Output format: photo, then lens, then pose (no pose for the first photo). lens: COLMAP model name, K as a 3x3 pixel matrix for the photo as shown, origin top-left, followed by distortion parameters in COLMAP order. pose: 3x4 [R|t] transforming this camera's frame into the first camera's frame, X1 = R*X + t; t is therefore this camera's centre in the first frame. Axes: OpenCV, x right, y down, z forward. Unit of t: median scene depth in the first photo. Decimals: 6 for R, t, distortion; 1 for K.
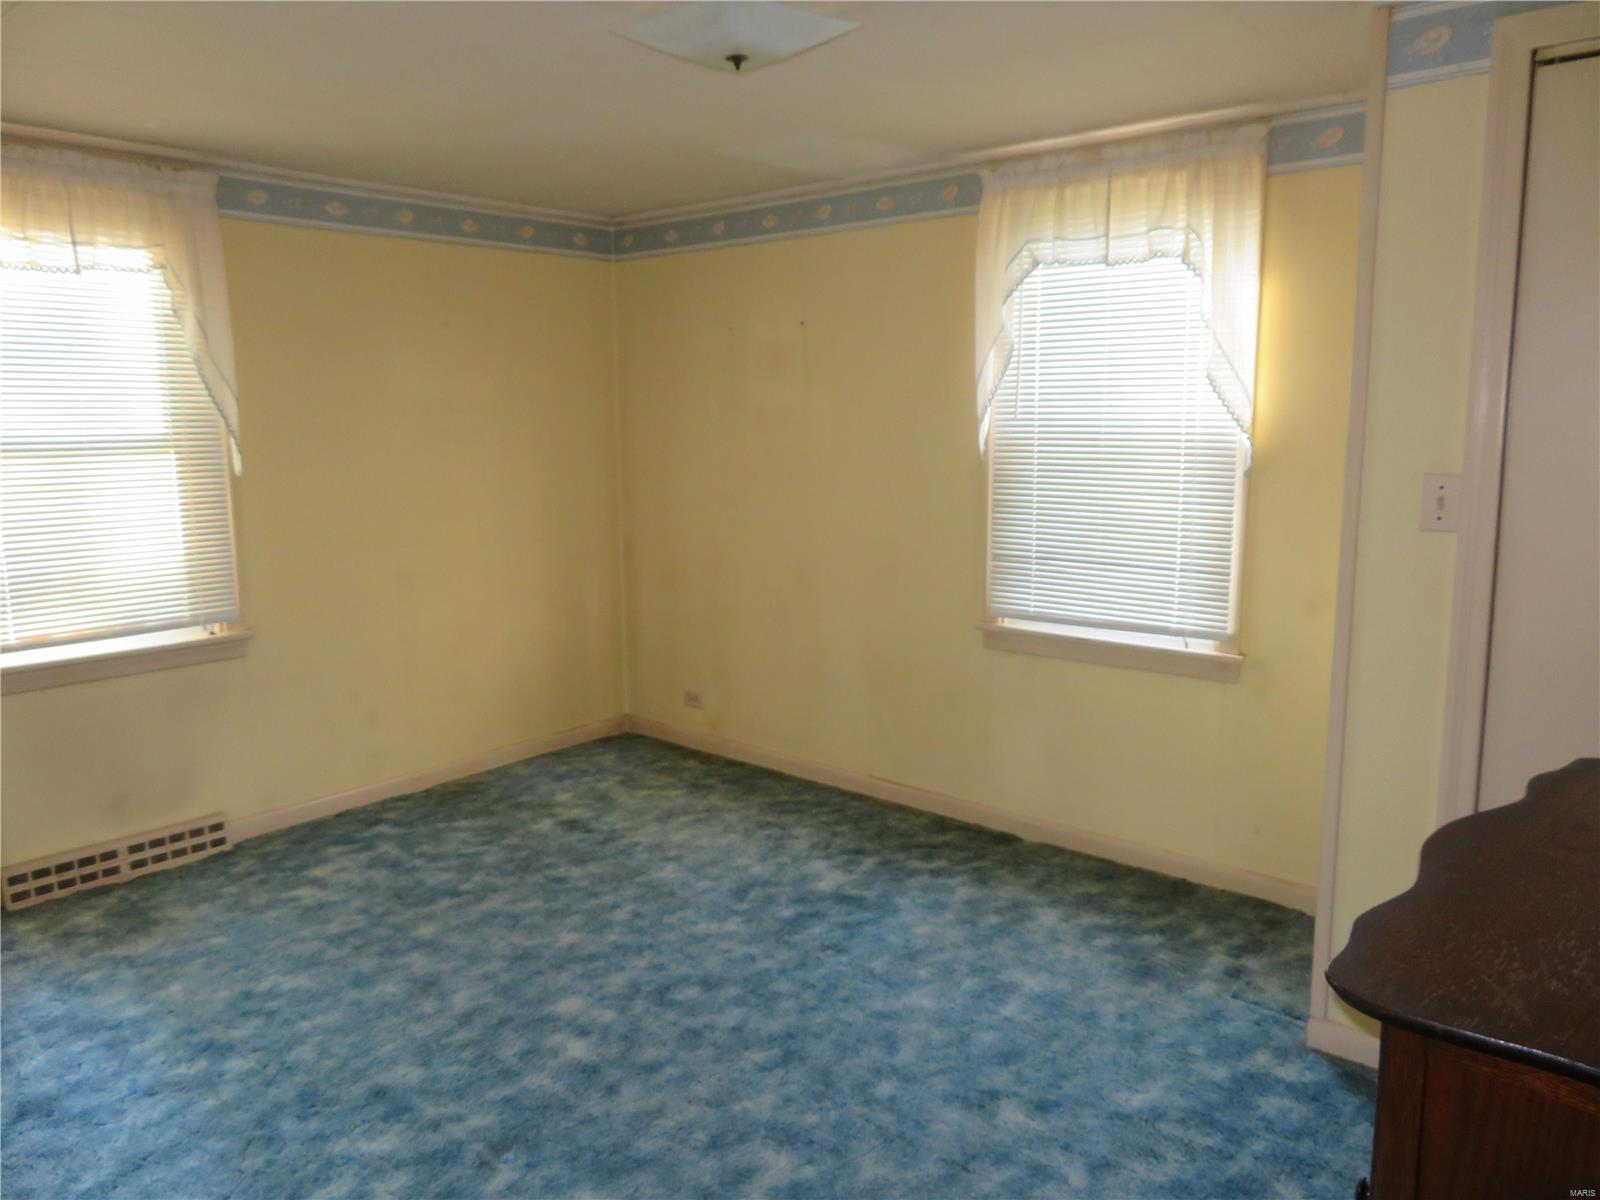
lens RADIAL K [[1140.1, 0, 802.3], [0, 1140.1, 602.7], [0, 0, 1]] dist [-0.013280, 0.004633]
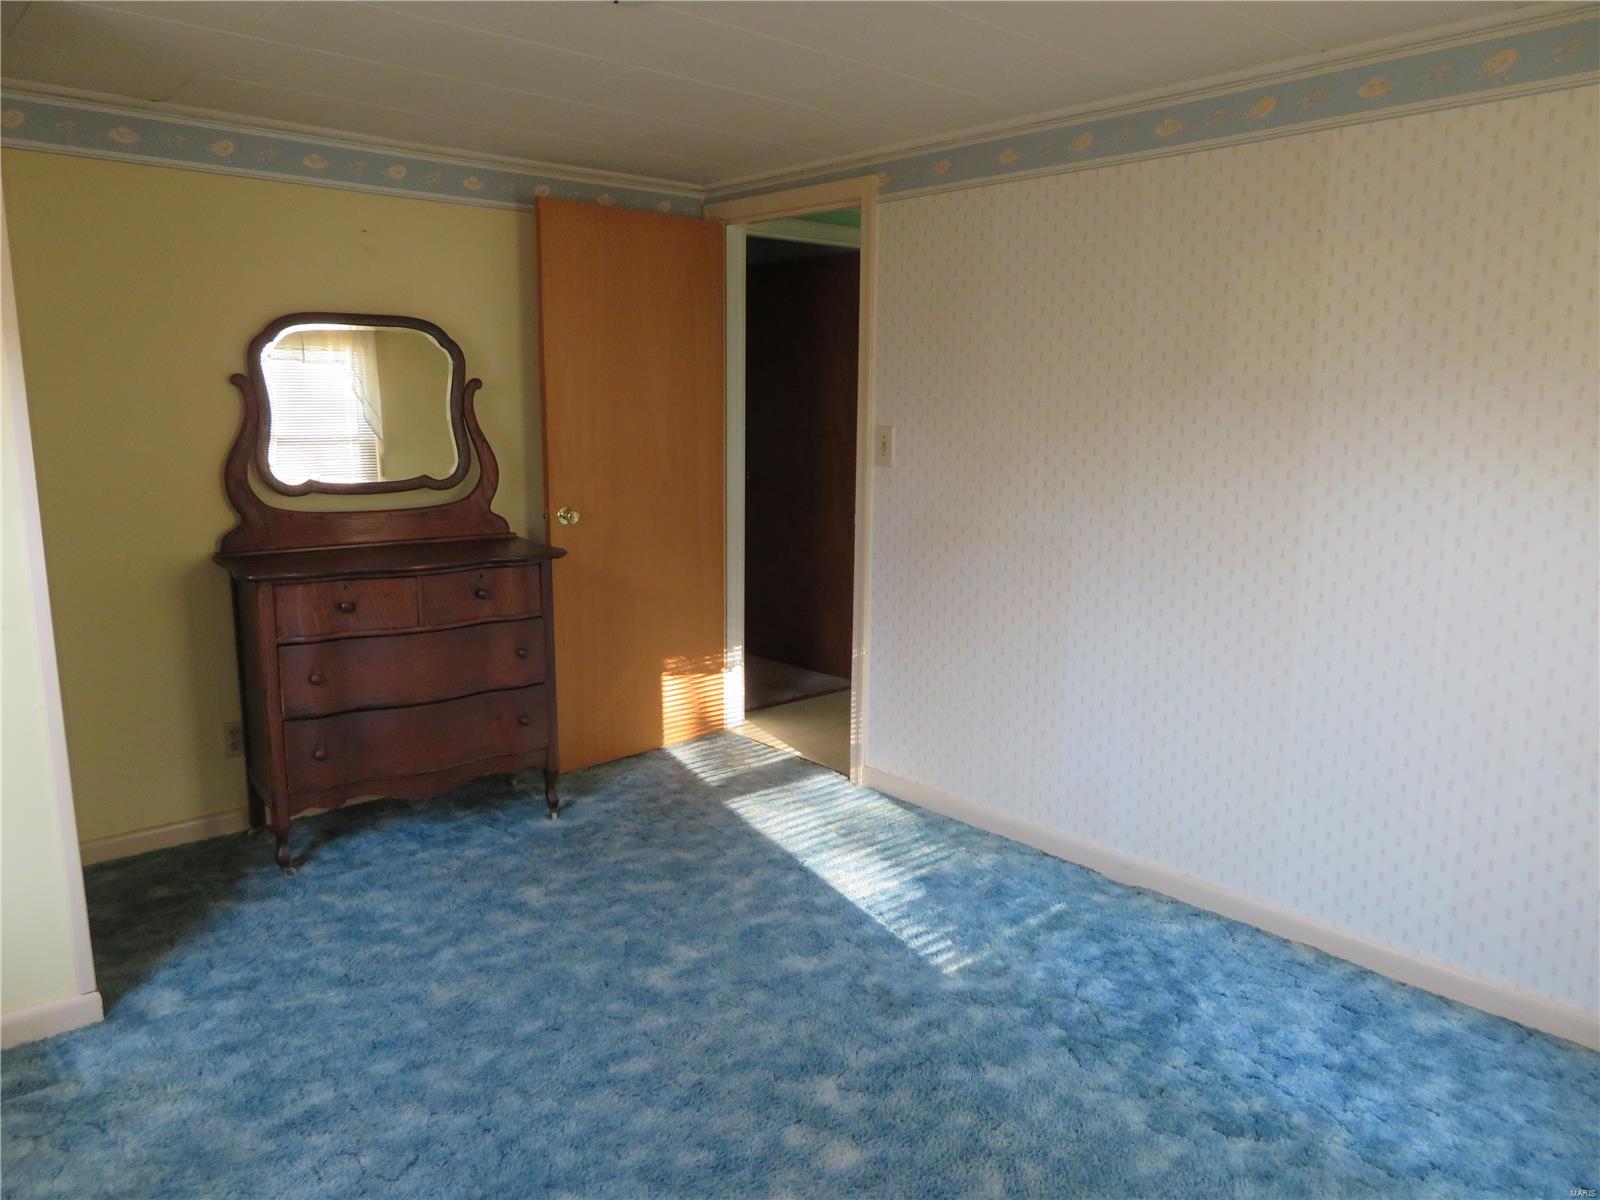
lens RADIAL K [[1140.1, 0, 802.3], [0, 1140.1, 602.7], [0, 0, 1]] dist [-0.013280, 0.004633]
pose [[-0.990359, -0.025789, 0.136102, -0.290645], [0.021156, 0.942833, 0.332594, -0.271923], [-0.136899, 0.332267, -0.933197, 1.708707]]
